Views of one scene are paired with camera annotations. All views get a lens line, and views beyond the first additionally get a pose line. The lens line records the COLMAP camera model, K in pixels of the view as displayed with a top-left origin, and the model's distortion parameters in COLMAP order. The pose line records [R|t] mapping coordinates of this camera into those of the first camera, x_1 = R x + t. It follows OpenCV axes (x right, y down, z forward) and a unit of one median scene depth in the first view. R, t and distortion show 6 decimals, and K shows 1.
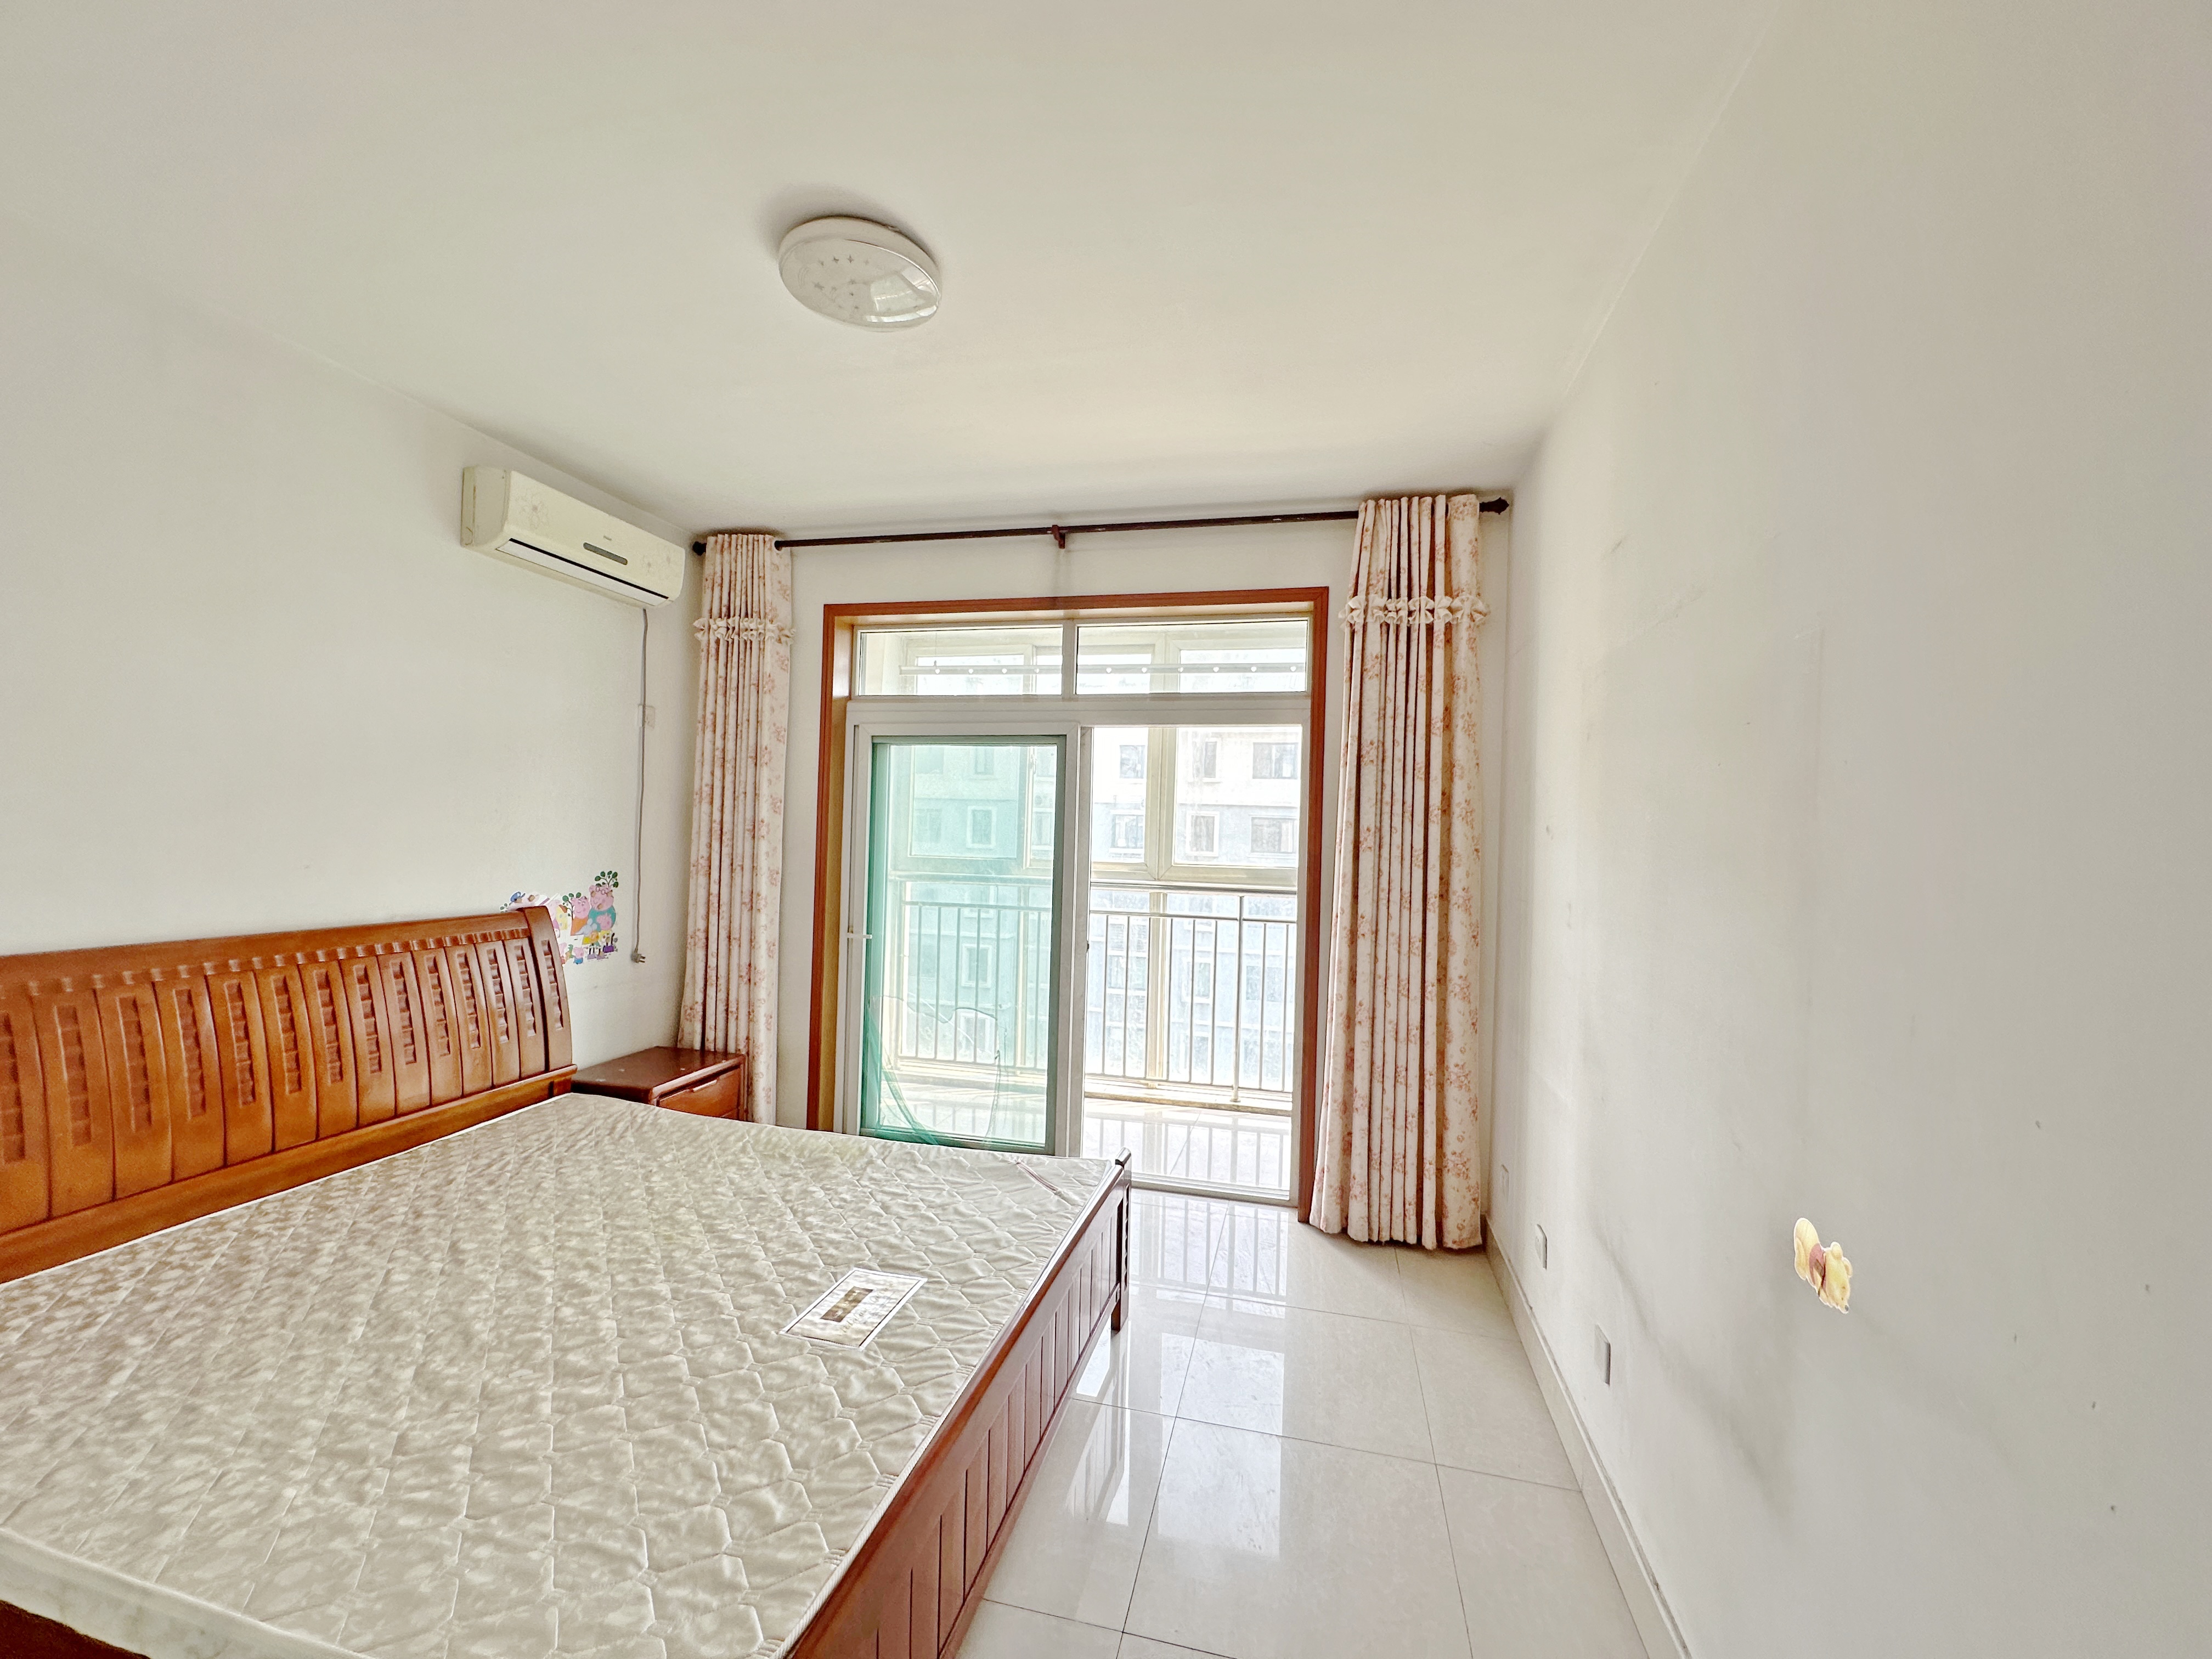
lens RADIAL K [[881.1, 0, 1106.0], [0, 881.1, 829.5], [0, 0, 1]] dist [0.000235, -0.000018]
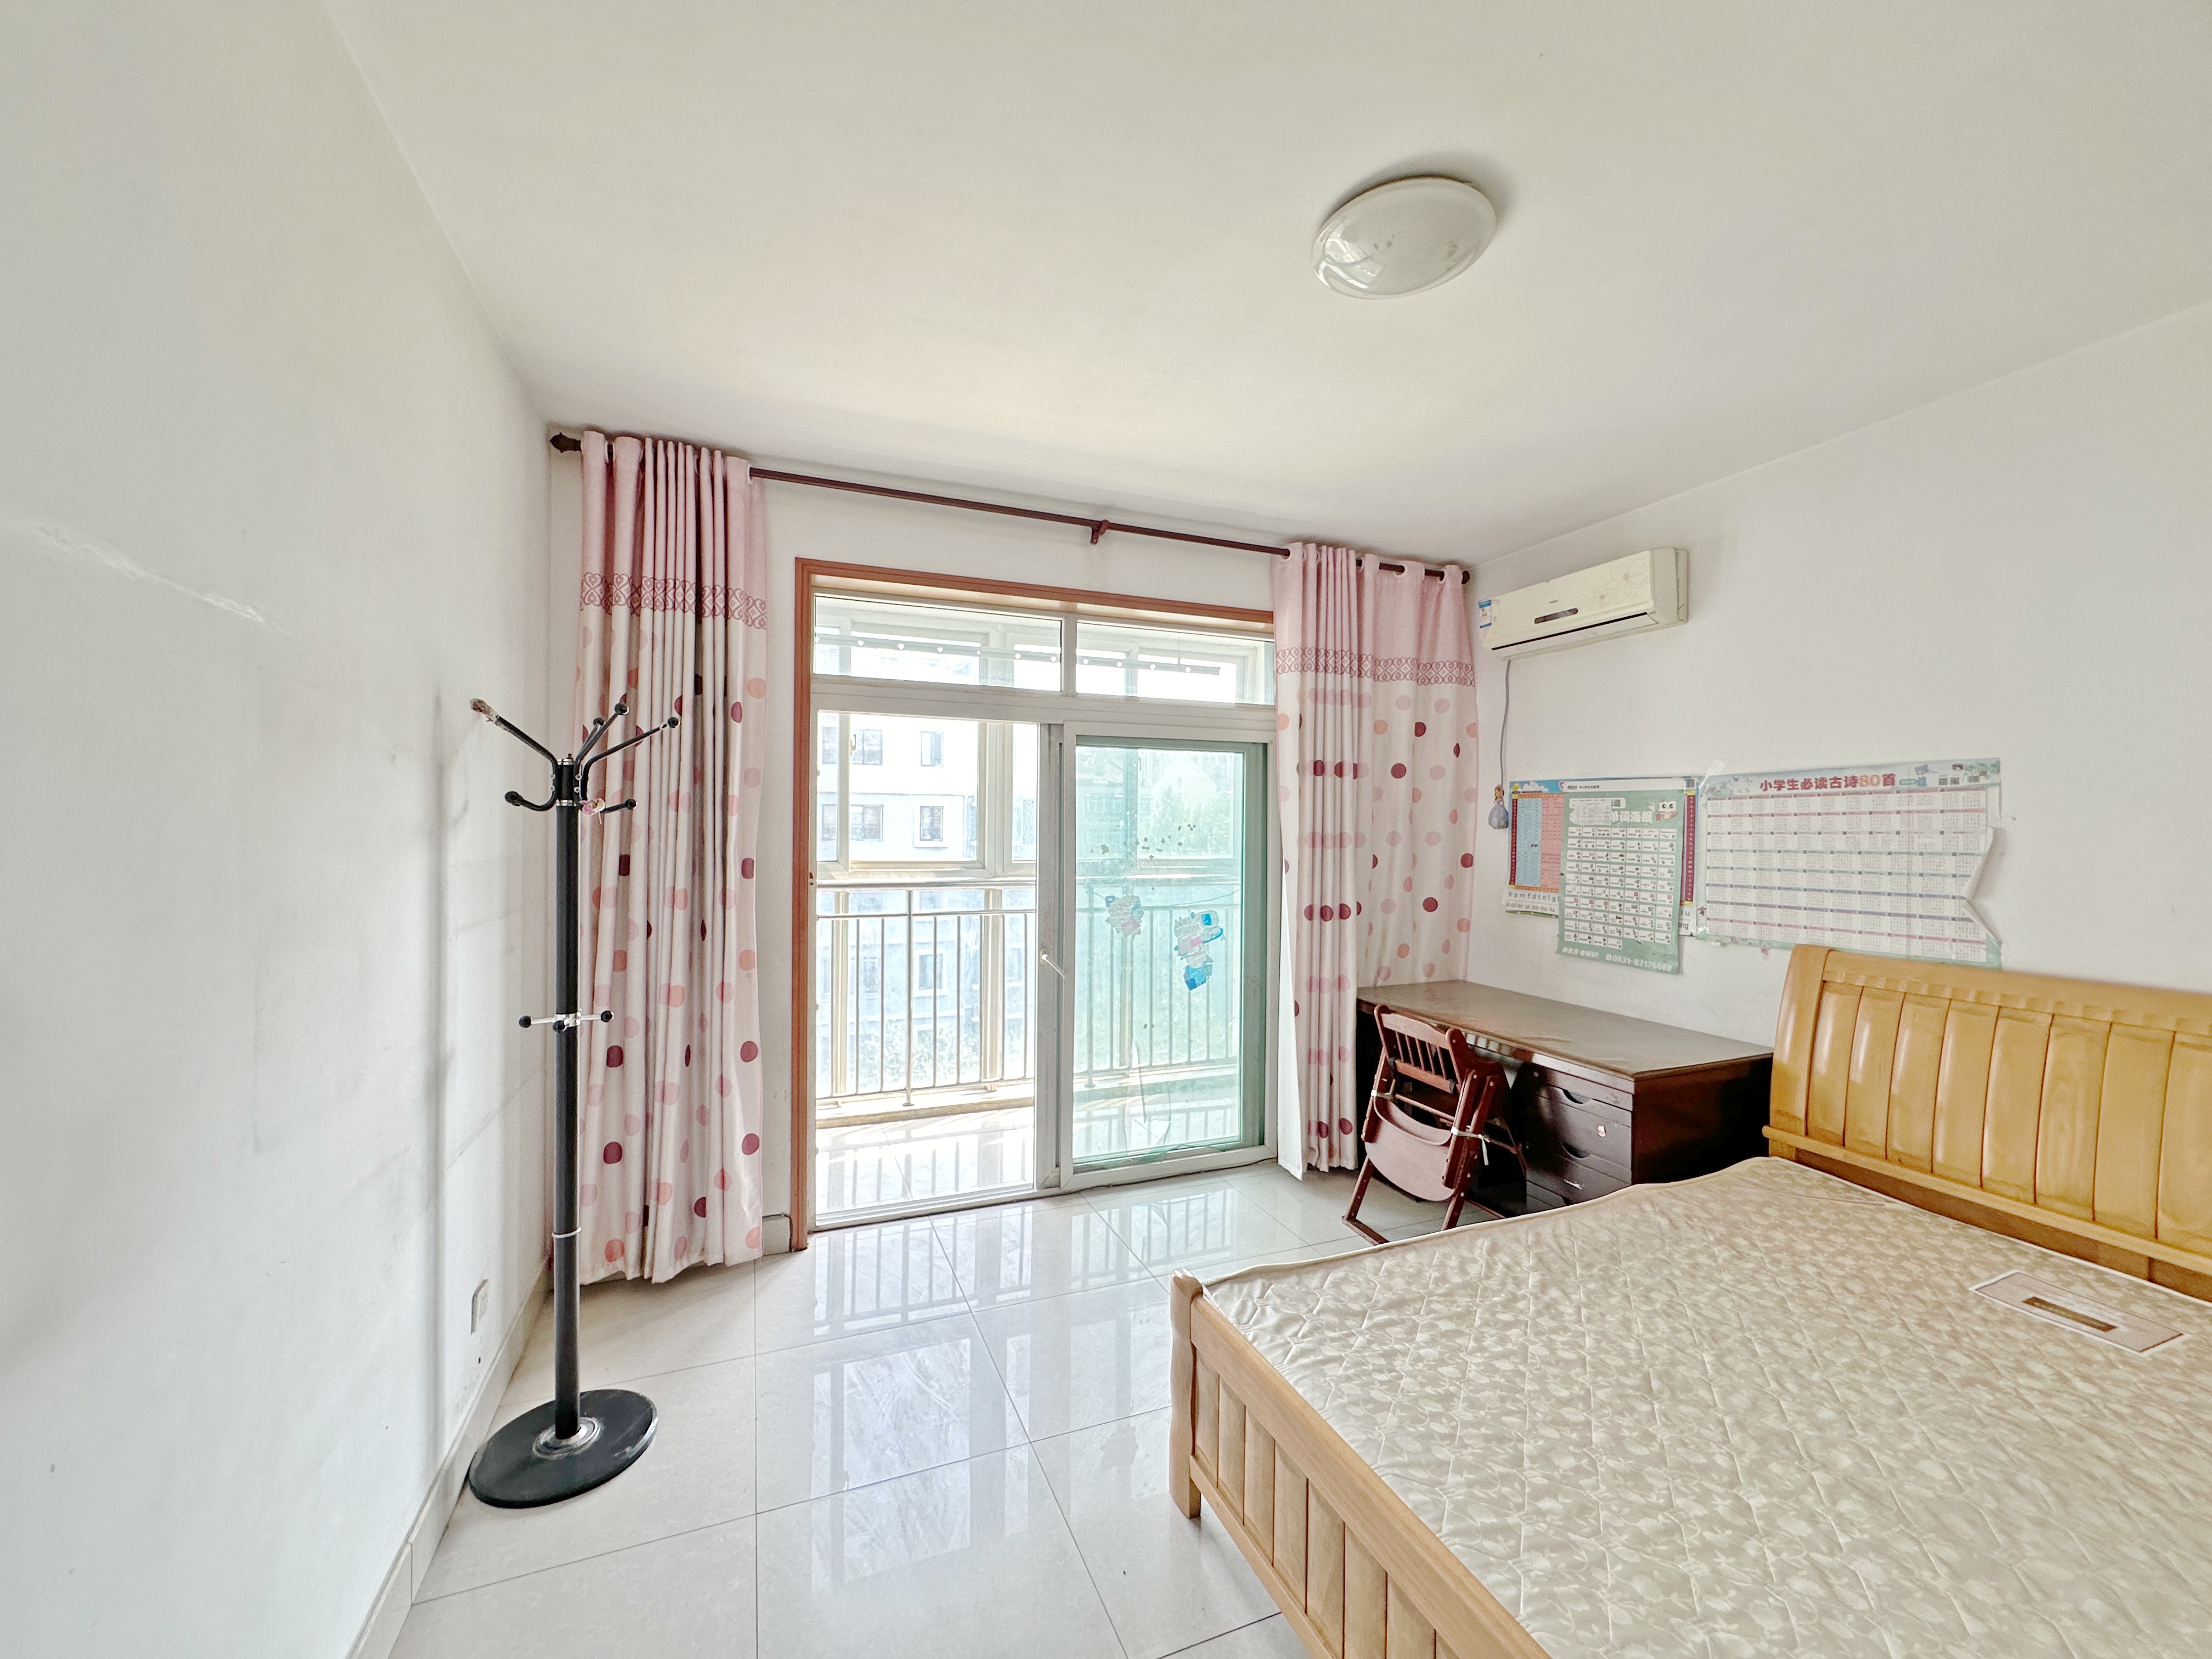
lens RADIAL K [[929.4, 0, 1106.0], [0, 929.4, 829.5], [0, 0, 1]] dist [-0.000456, -0.000027]
pose [[0.824625, -0.010299, 0.565586, -0.584361], [0.000500, 0.999847, 0.017478, -0.017805], [-0.565679, -0.014130, 0.824504, 0.128971]]
